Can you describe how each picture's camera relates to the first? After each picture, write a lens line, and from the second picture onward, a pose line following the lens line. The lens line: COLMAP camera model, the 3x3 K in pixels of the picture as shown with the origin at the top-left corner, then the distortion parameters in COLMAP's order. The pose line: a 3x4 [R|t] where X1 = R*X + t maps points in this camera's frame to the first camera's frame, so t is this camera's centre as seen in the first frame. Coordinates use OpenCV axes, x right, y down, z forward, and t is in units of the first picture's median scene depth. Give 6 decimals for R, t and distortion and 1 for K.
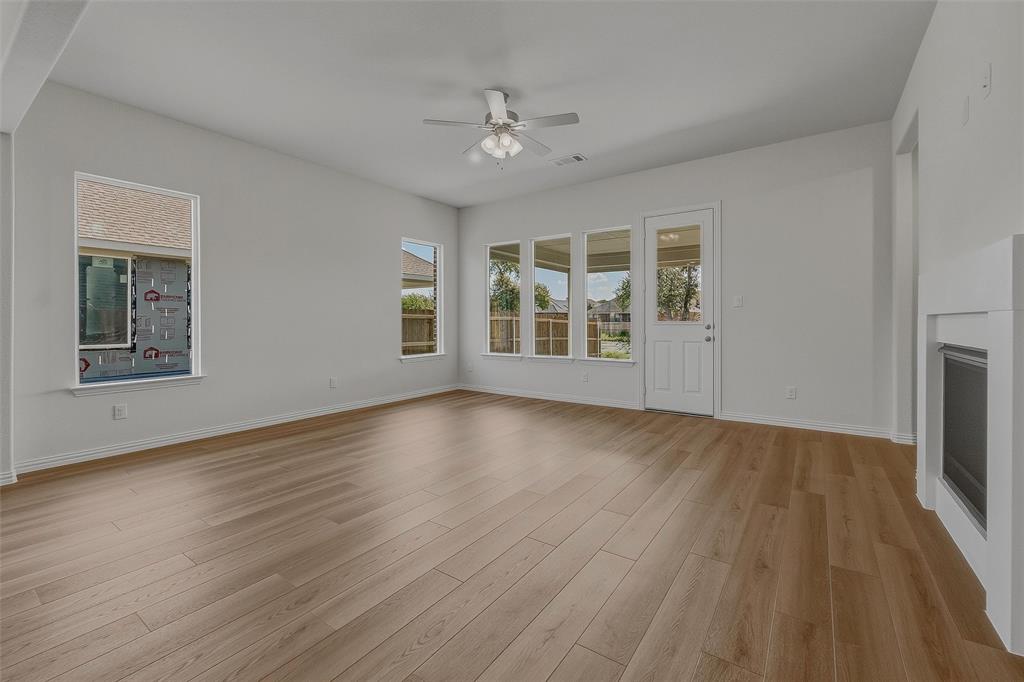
lens RADIAL K [[426.7, 0, 513.3], [0, 426.7, 324.0], [0, 0, 1]] dist [-0.002122, 0.000014]
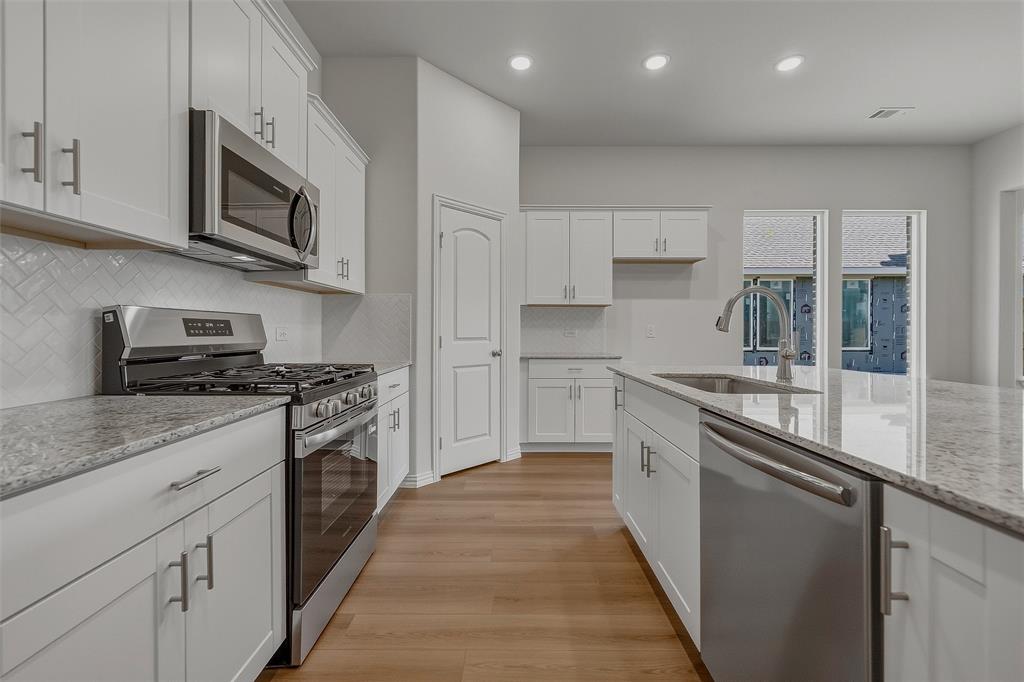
lens RADIAL K [[426.7, 0, 513.3], [0, 426.7, 324.0], [0, 0, 1]] dist [-0.002122, 0.000014]
pose [[0.573354, -0.012272, -0.819216, -0.348983], [-0.004348, 0.999828, -0.018020, 0.003471], [0.819296, 0.013894, 0.573202, -0.421102]]
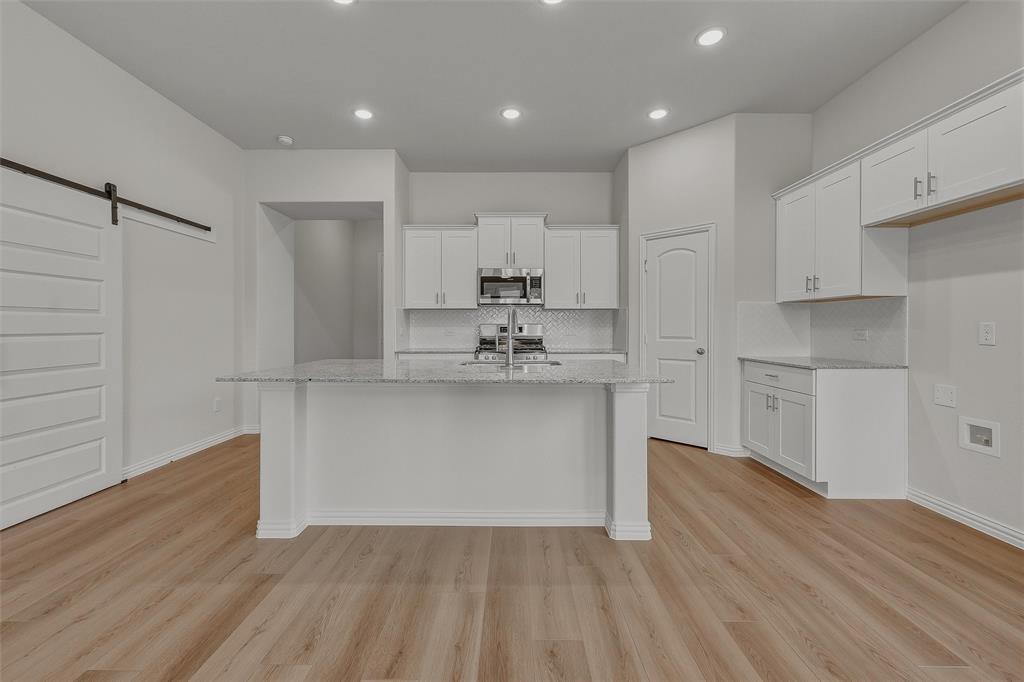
lens RADIAL K [[426.7, 0, 513.3], [0, 426.7, 324.0], [0, 0, 1]] dist [-0.002122, 0.000014]
pose [[-0.823104, -0.001269, -0.567890, -0.261459], [0.001760, 0.999987, -0.004786, -0.003661], [0.567889, -0.004939, -0.823091, 0.086499]]
